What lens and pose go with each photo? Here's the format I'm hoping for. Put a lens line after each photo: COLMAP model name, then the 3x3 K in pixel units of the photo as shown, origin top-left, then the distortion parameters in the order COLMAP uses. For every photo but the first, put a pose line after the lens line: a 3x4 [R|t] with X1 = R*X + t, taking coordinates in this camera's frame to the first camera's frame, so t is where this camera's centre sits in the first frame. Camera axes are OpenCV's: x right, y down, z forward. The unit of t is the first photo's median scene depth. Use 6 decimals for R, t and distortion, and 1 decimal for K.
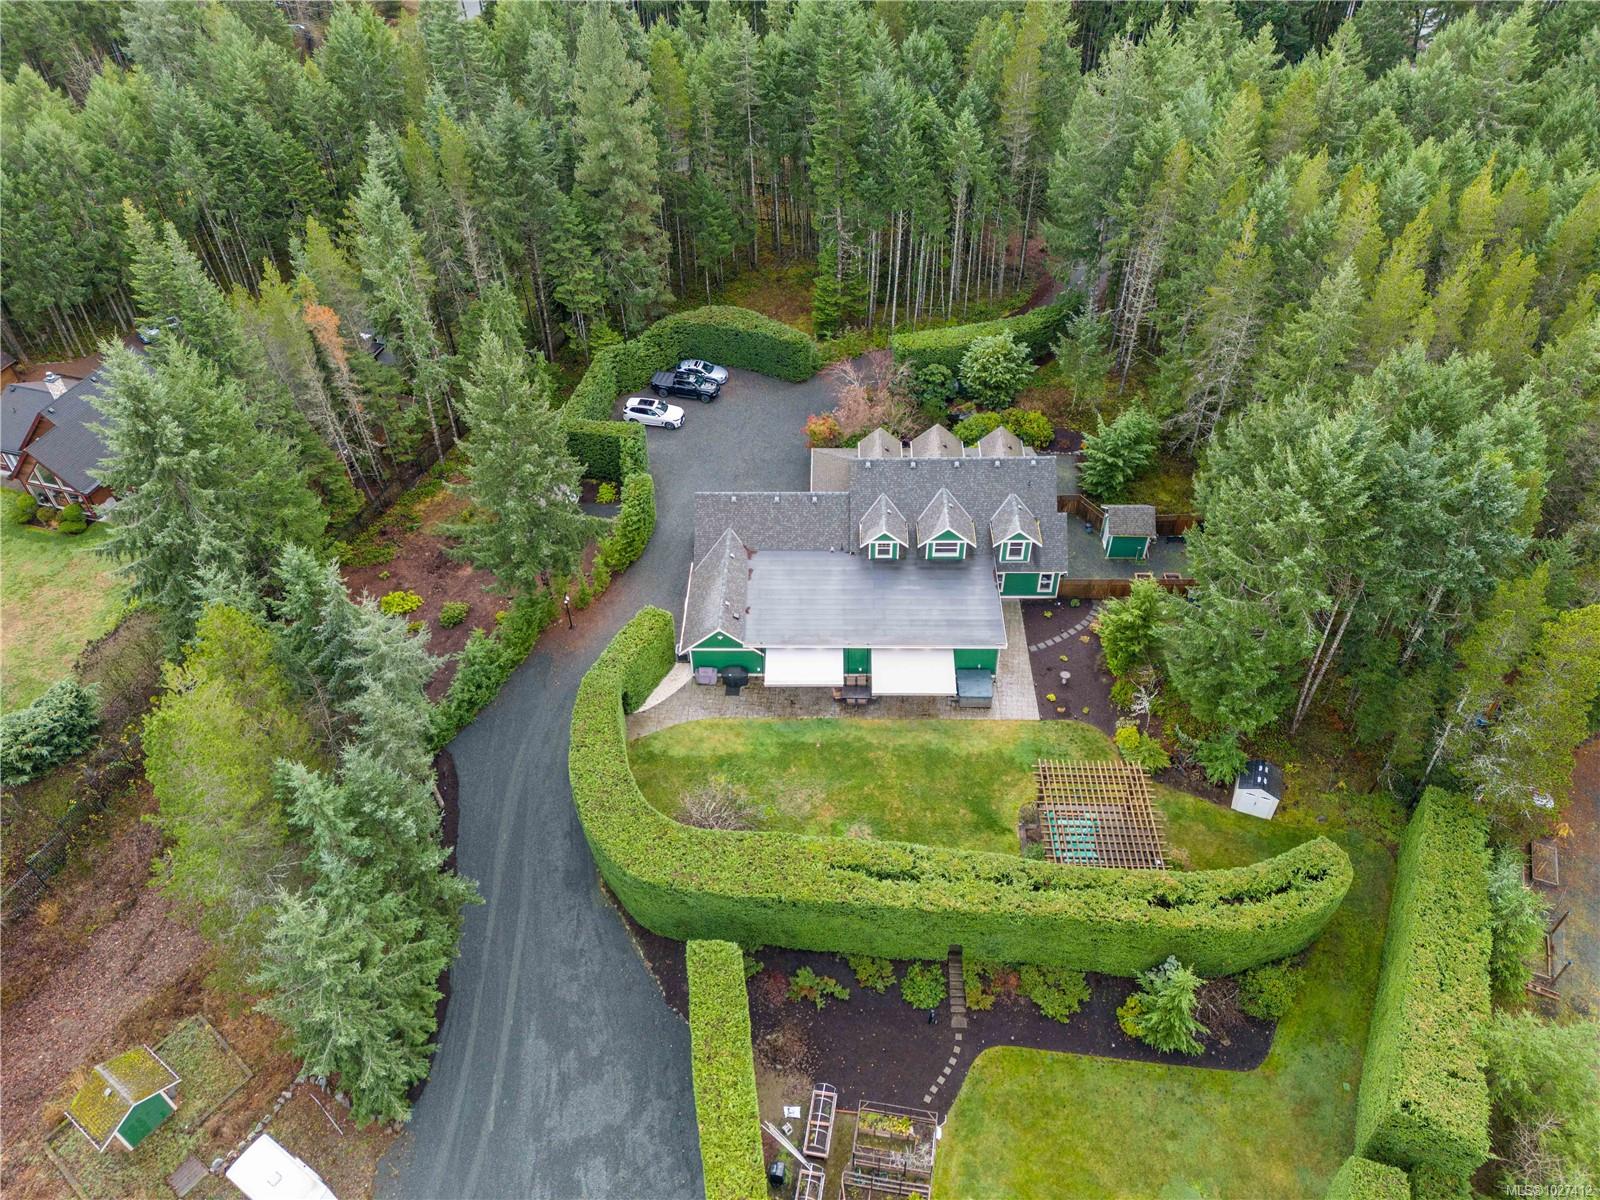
lens RADIAL K [[1169.0, 0, 803.9], [0, 1169.0, 597.3], [0, 0, 1]] dist [0.070409, -0.033943]
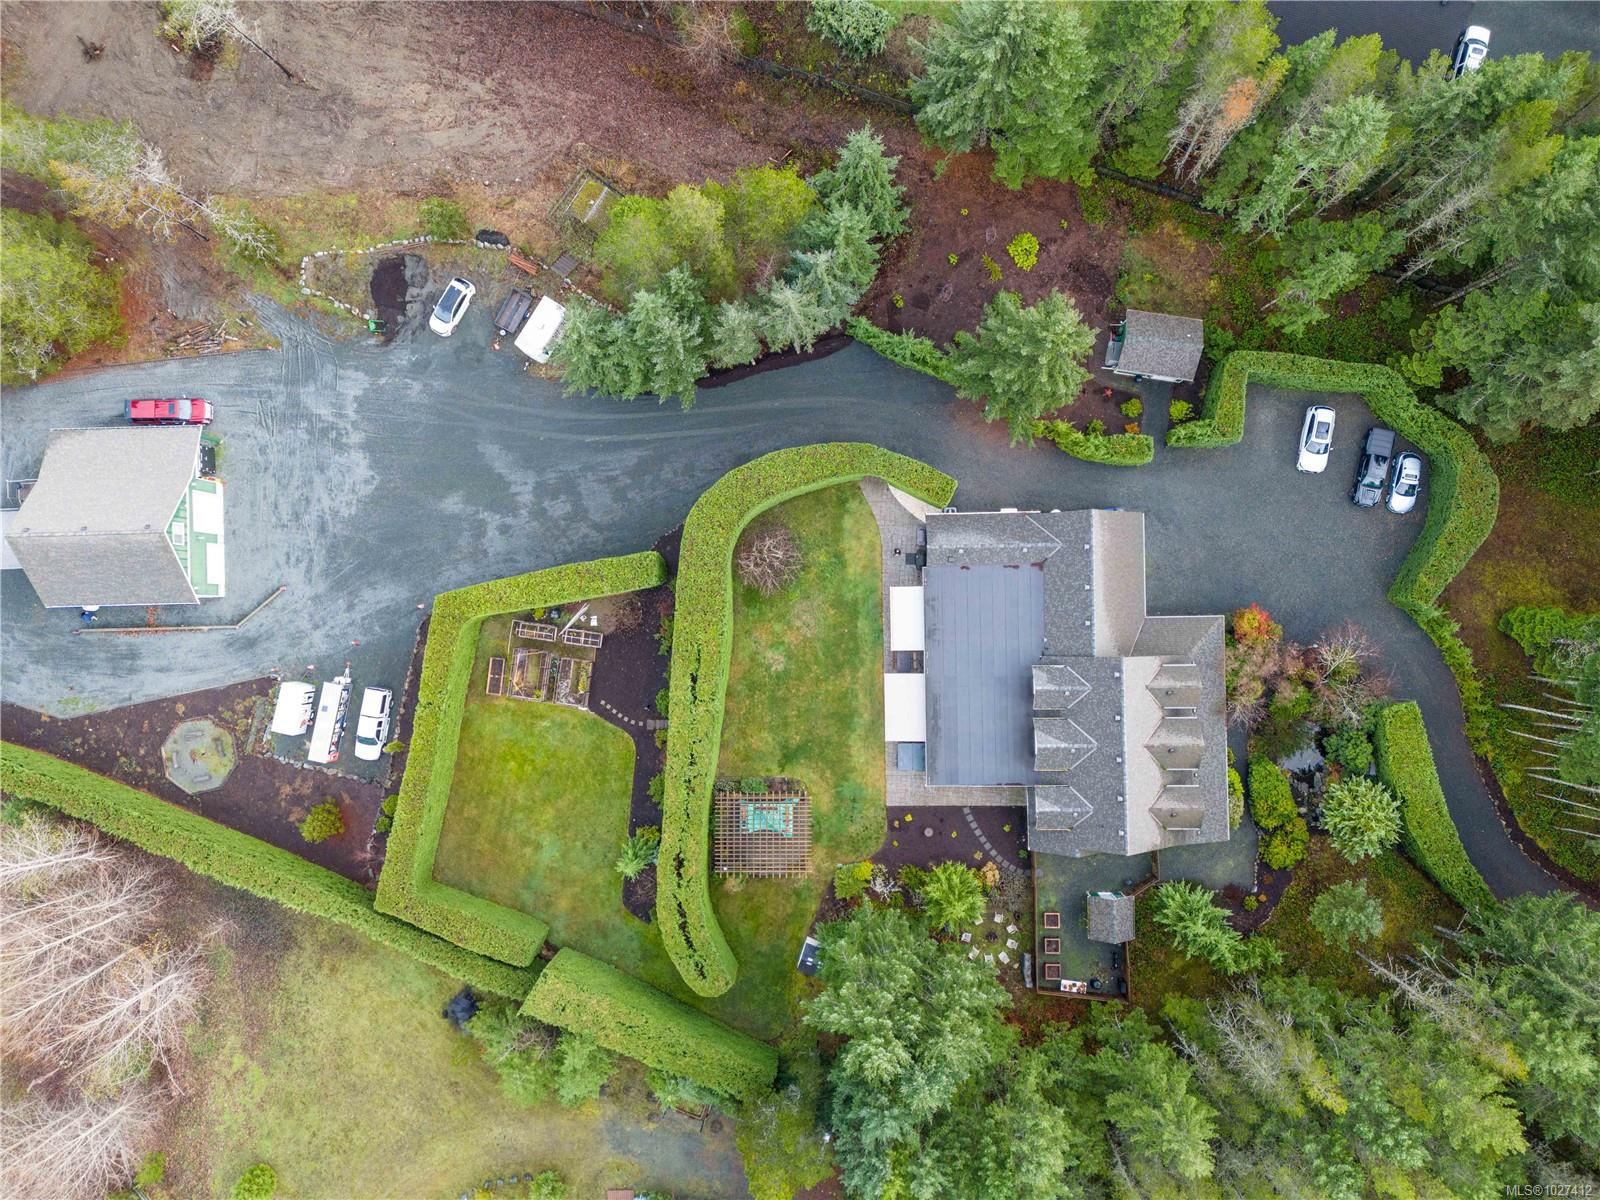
lens RADIAL K [[1169.0, 0, 807.9], [0, 1169.0, 596.5], [0, 0, 1]] dist [0.070409, -0.033943]
pose [[0.035433, 0.999369, 0.002452, -0.029761], [-0.650620, 0.021205, 0.759108, -0.806716], [0.758577, -0.028493, 0.650961, 0.124517]]
